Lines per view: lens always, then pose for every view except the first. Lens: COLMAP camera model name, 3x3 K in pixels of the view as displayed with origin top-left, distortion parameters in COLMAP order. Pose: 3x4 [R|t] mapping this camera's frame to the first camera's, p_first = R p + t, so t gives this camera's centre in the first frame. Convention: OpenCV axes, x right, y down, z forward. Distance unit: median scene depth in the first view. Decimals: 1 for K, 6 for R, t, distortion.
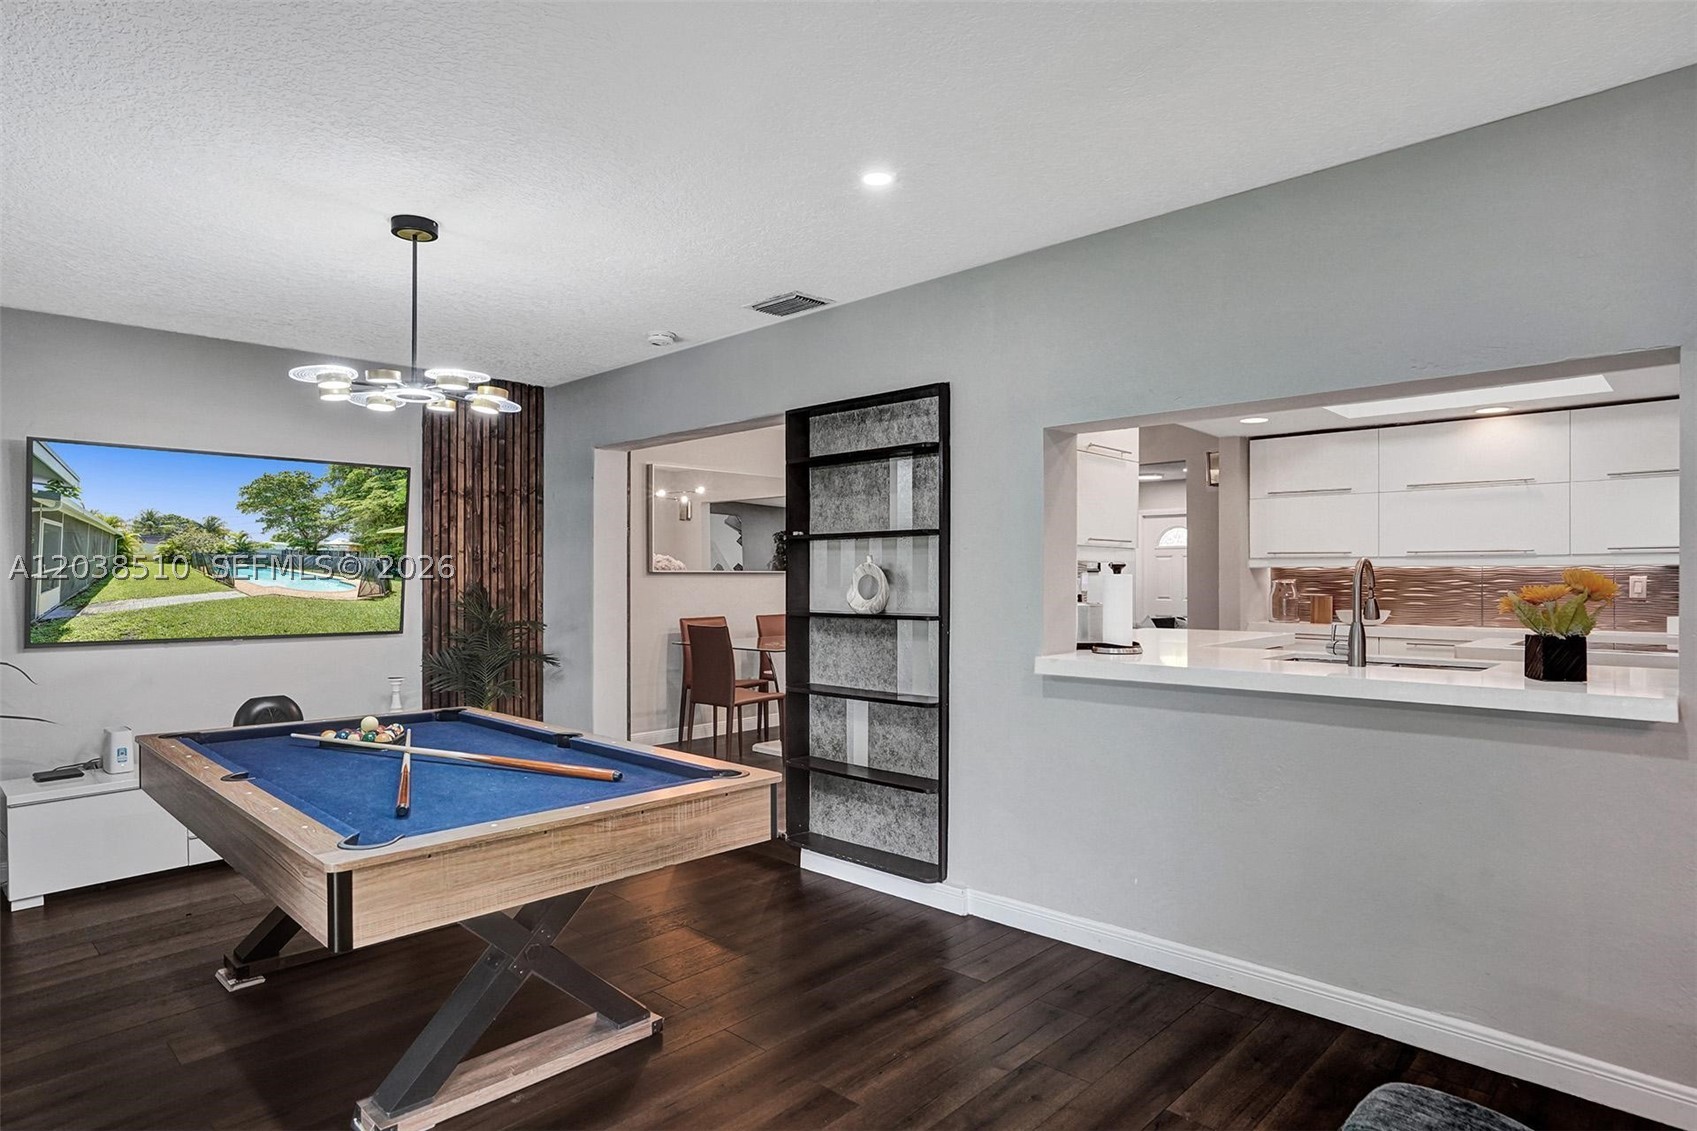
lens RADIAL K [[990.4, 0, 851.5], [0, 990.4, 564.5], [0, 0, 1]] dist [0.028171, 0.005375]
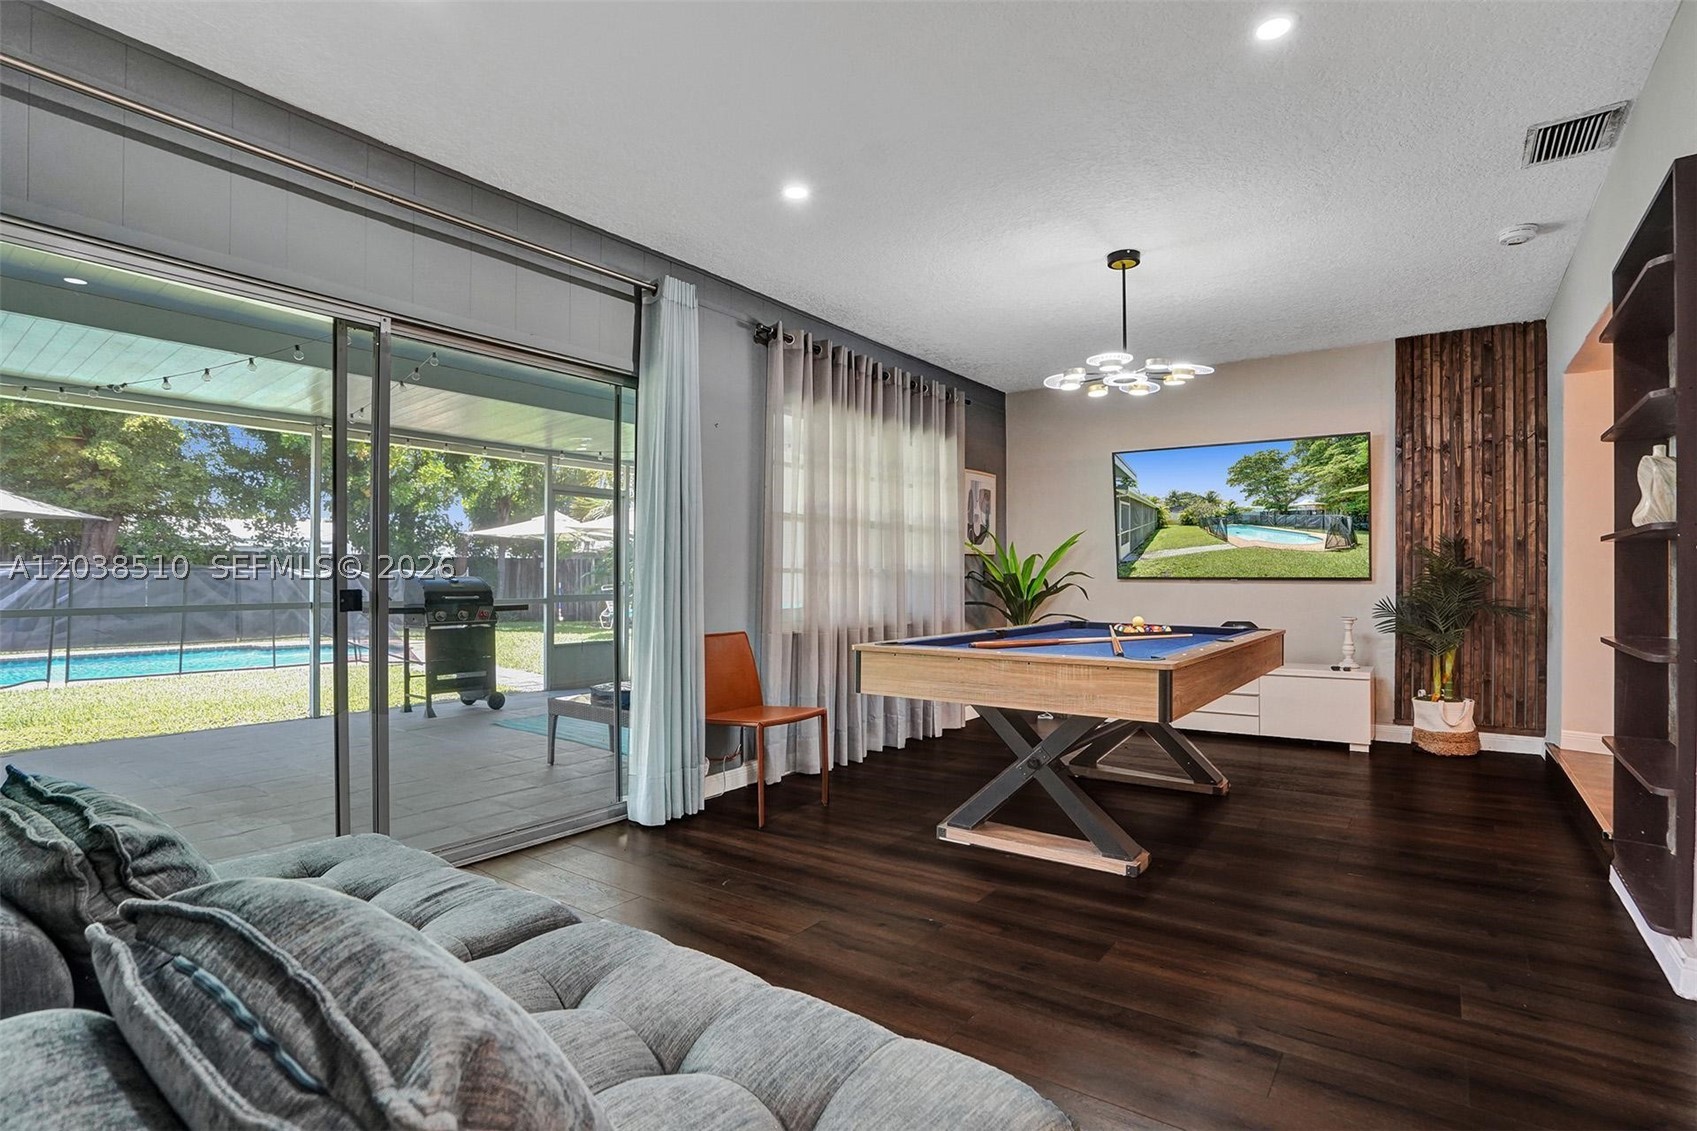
lens RADIAL K [[827.8, 0, 812.5], [0, 827.8, 548.7], [0, 0, 1]] dist [-0.015223, 0.000929]
pose [[0.096418, -0.035904, -0.994693, 0.420562], [0.000377, 0.999350, -0.036036, 0.068524], [0.995341, 0.003100, 0.096368, 0.304410]]
